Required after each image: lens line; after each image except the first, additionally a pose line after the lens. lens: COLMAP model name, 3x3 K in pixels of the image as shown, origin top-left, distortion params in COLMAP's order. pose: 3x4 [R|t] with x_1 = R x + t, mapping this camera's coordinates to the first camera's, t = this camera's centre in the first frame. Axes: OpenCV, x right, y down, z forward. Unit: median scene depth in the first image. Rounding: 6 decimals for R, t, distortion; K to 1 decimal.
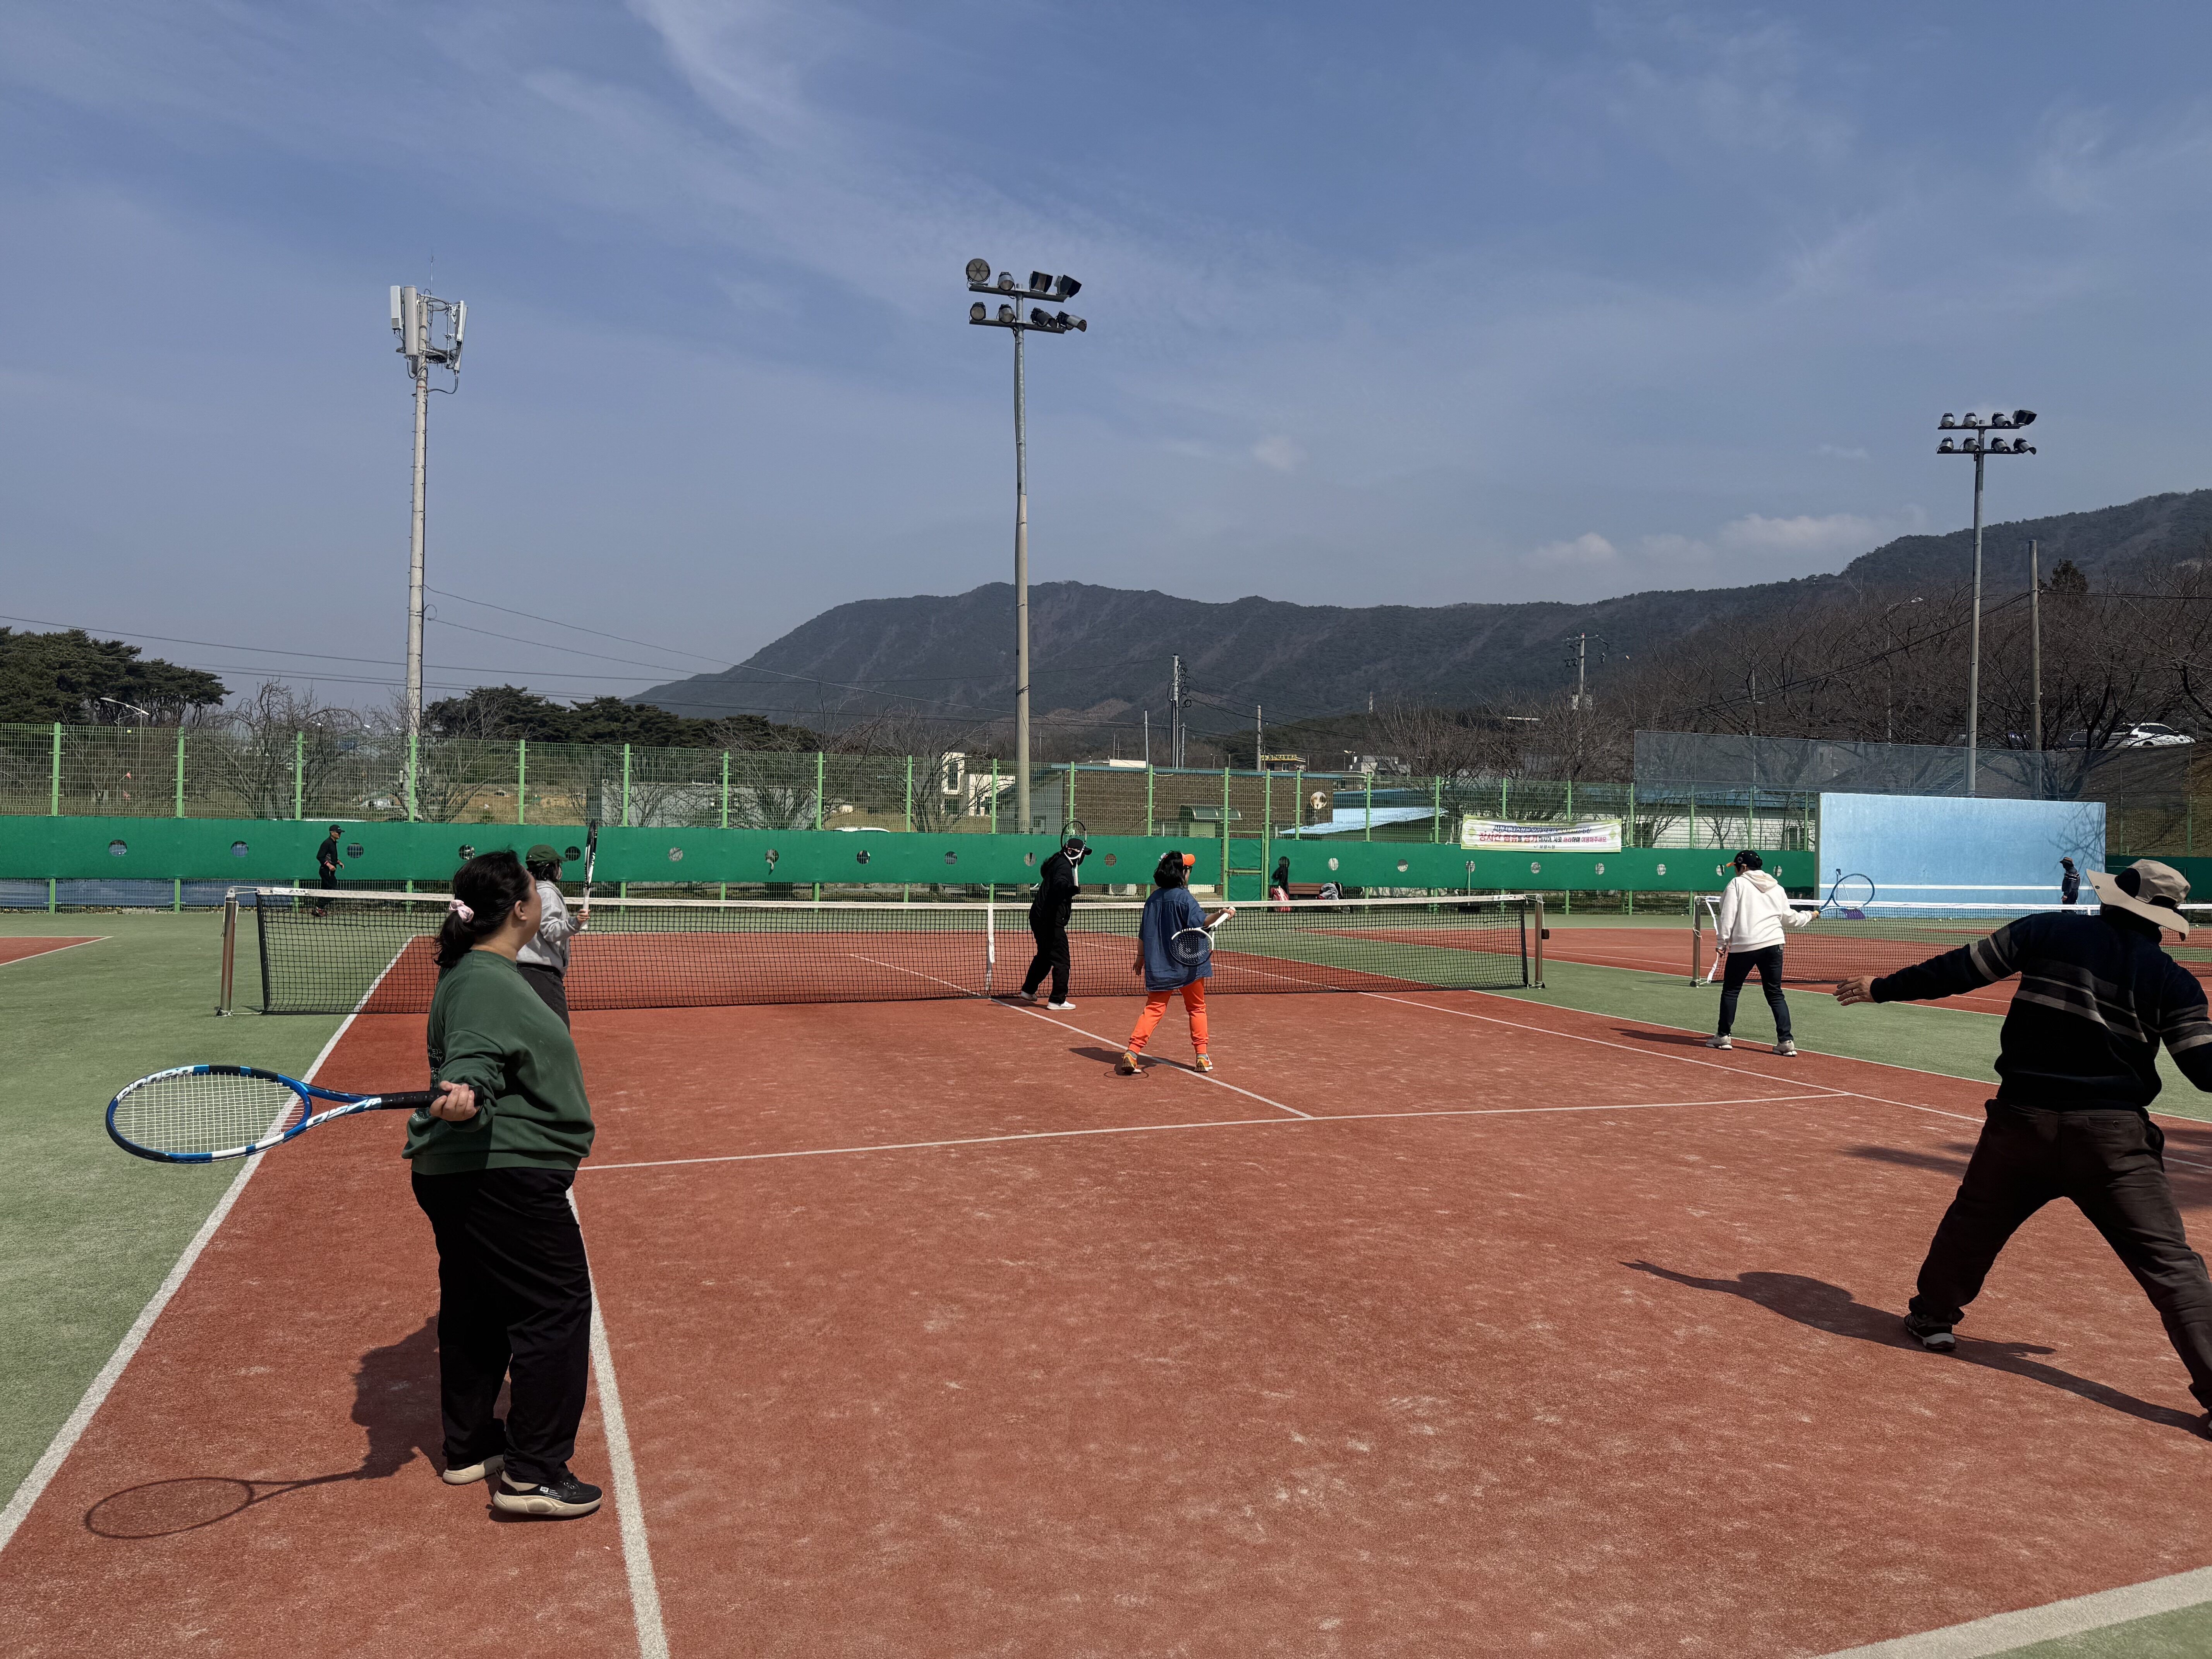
lens RADIAL K [[1546.9, 0, 1094.0], [0, 1546.9, 813.7], [0, 0, 1]] dist [0.035989, -0.031165]
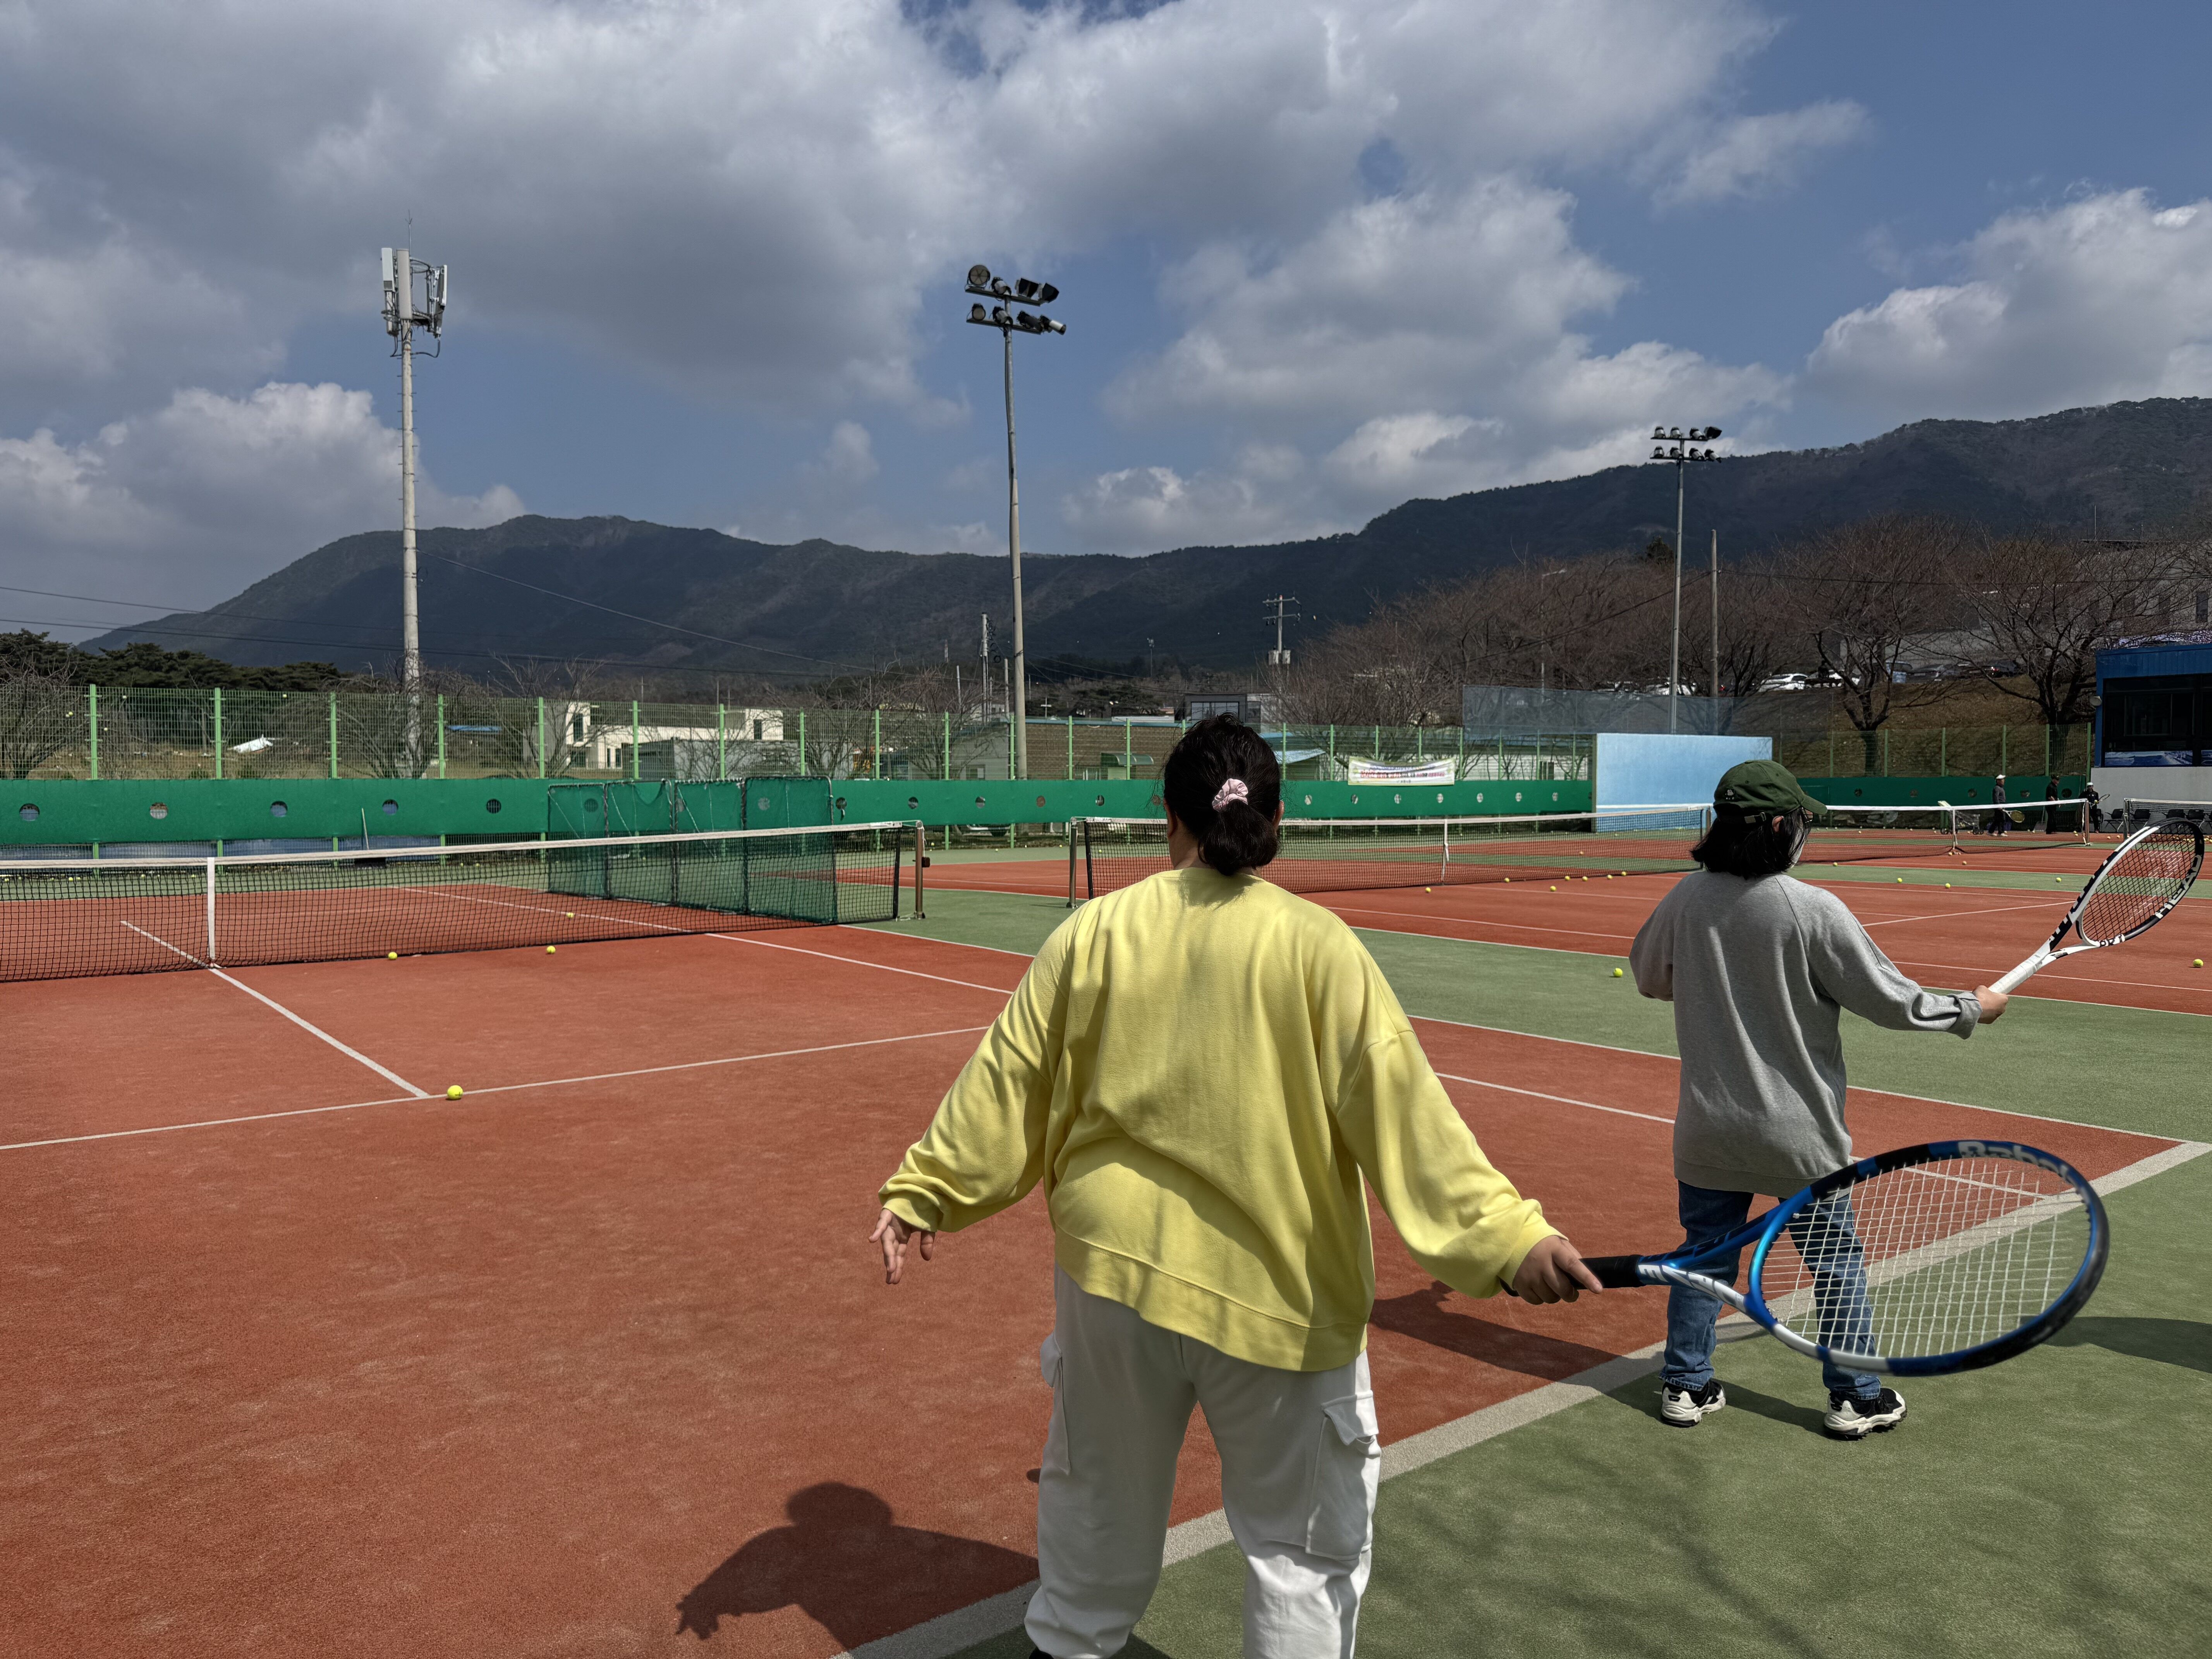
lens RADIAL K [[1546.9, 0, 1064.4], [0, 1546.9, 862.8], [0, 0, 1]] dist [0.035989, -0.031165]
pose [[0.964106, -0.035009, 0.263198, -0.270646], [0.017641, 0.997525, 0.068065, -0.002241], [-0.264930, -0.060979, 0.962338, -0.099101]]
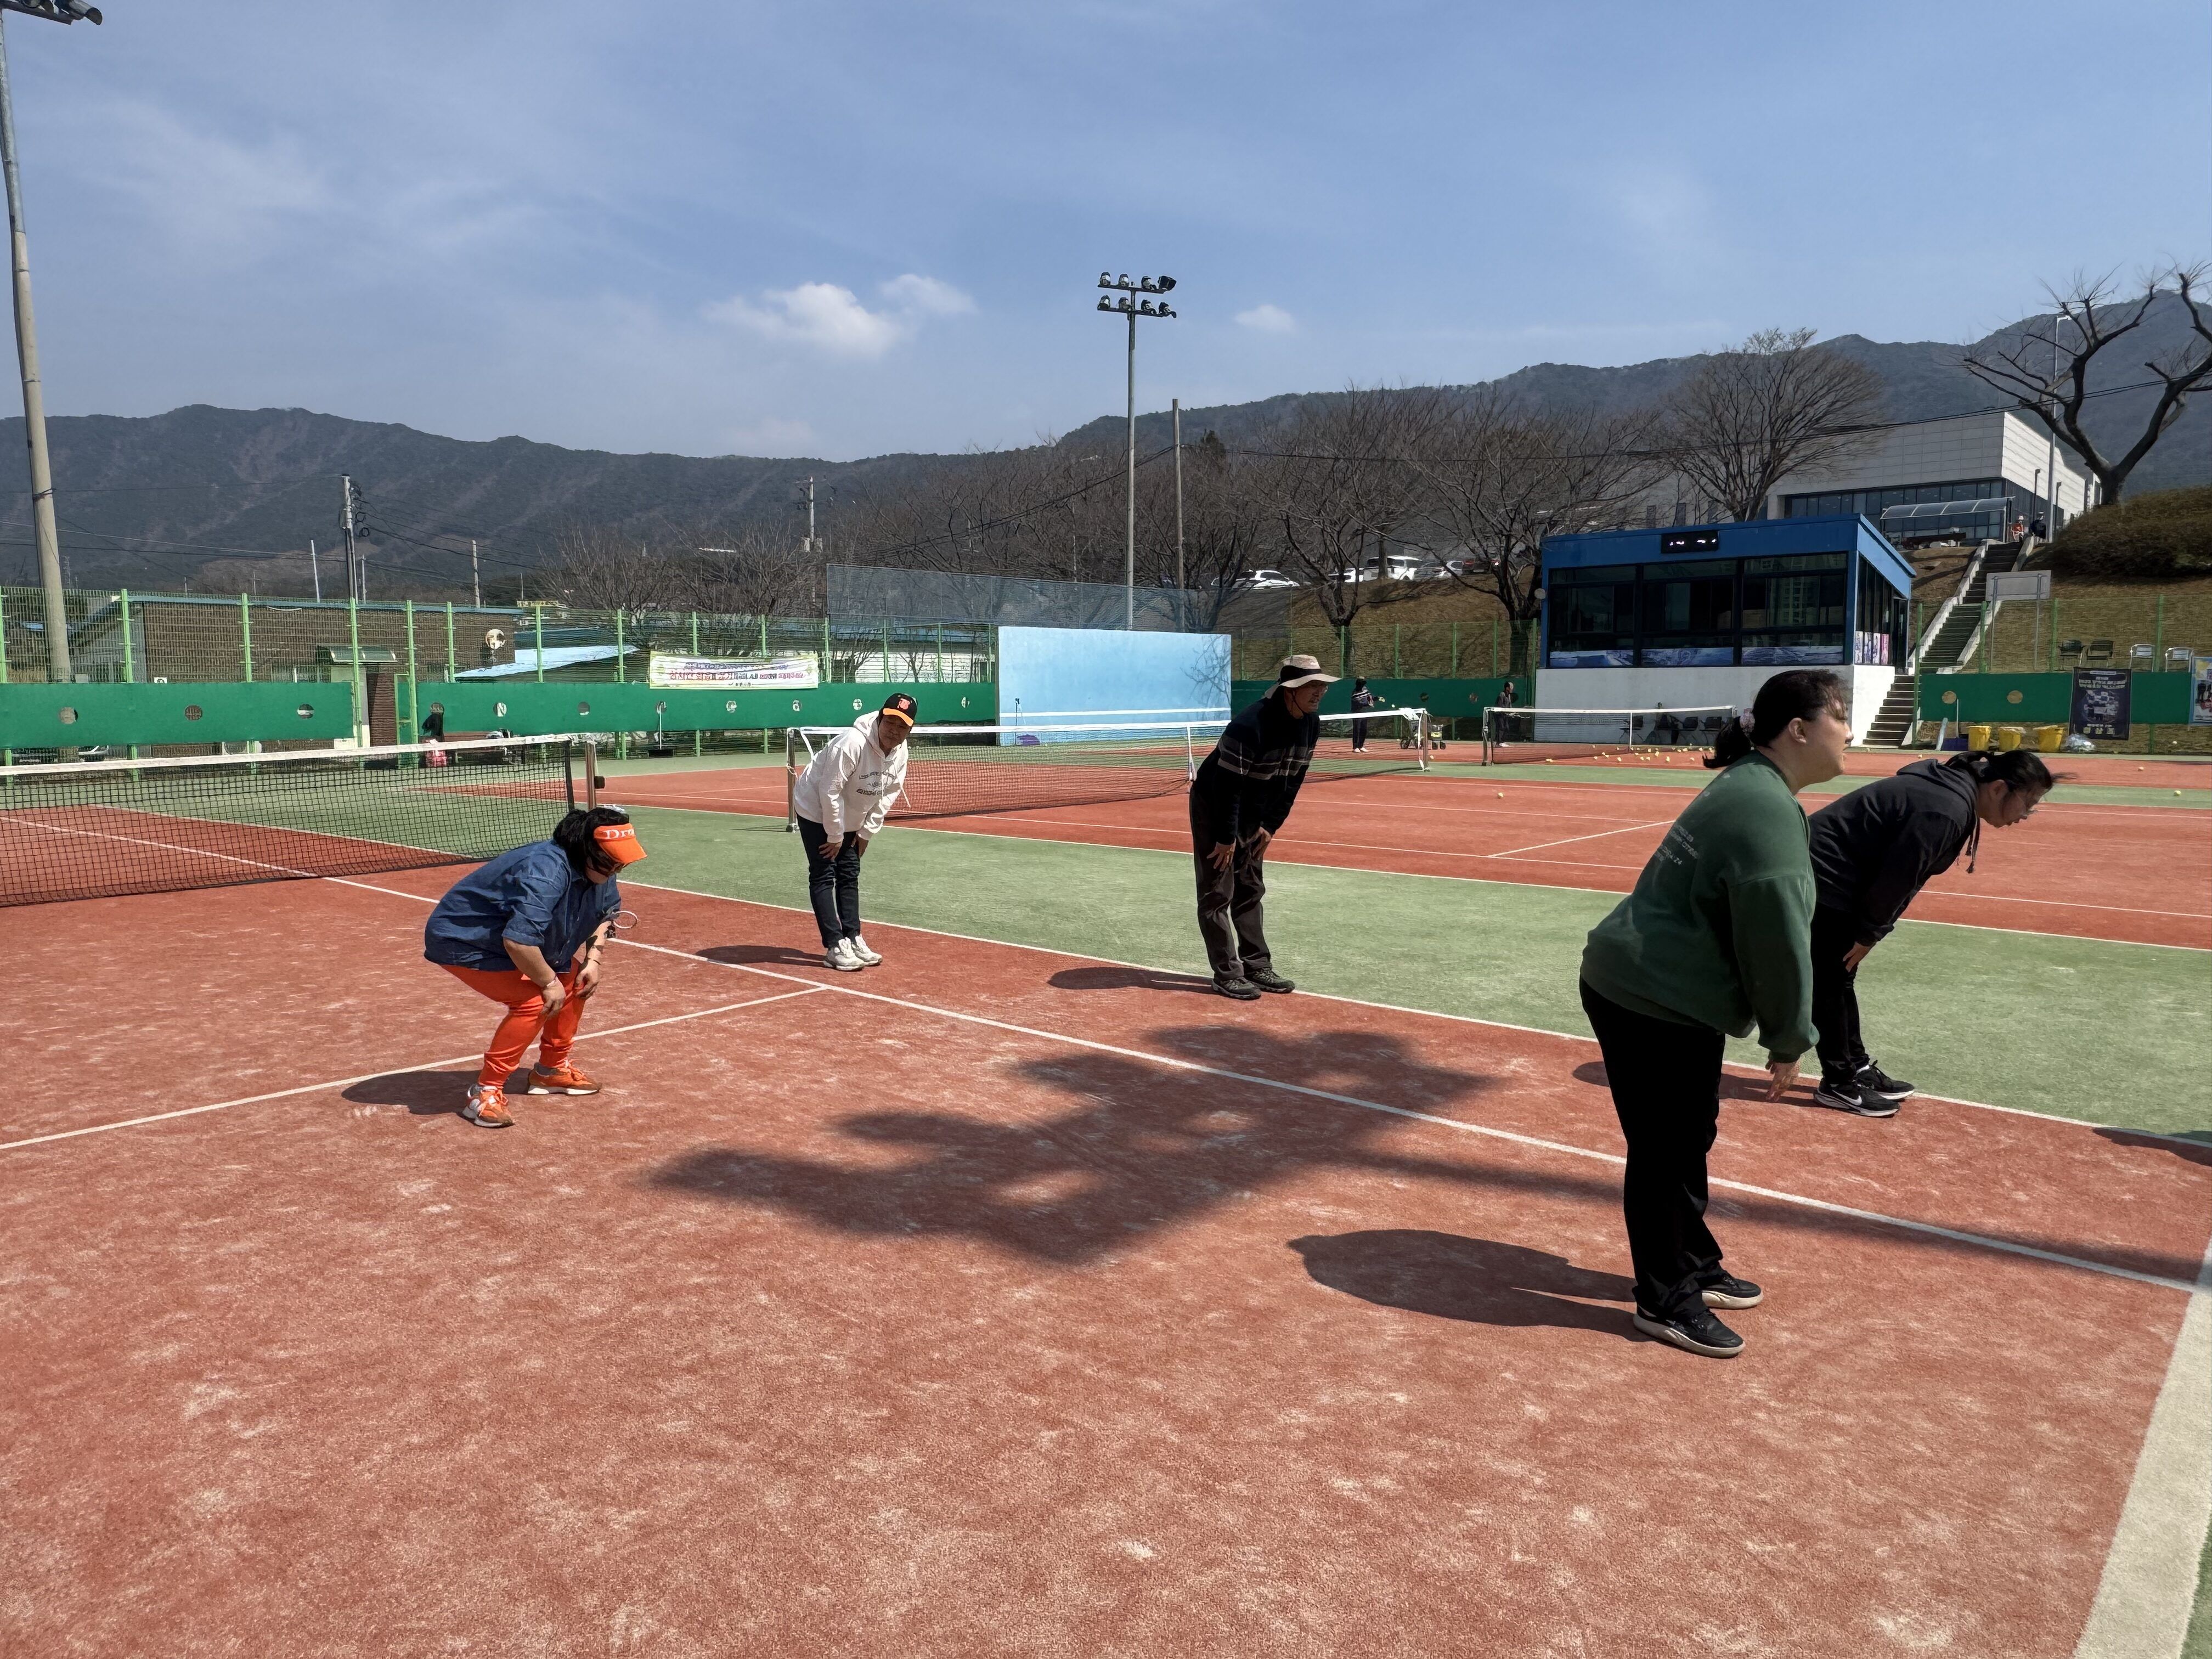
lens RADIAL K [[1450.8, 0, 1094.2], [0, 1450.8, 820.7], [0, 0, 1]] dist [0.007498, 0.004643]
pose [[0.892102, -0.064957, 0.447140, 0.072787], [0.015259, 0.993379, 0.113867, 0.005694], [-0.451576, -0.094759, 0.887187, 0.084920]]
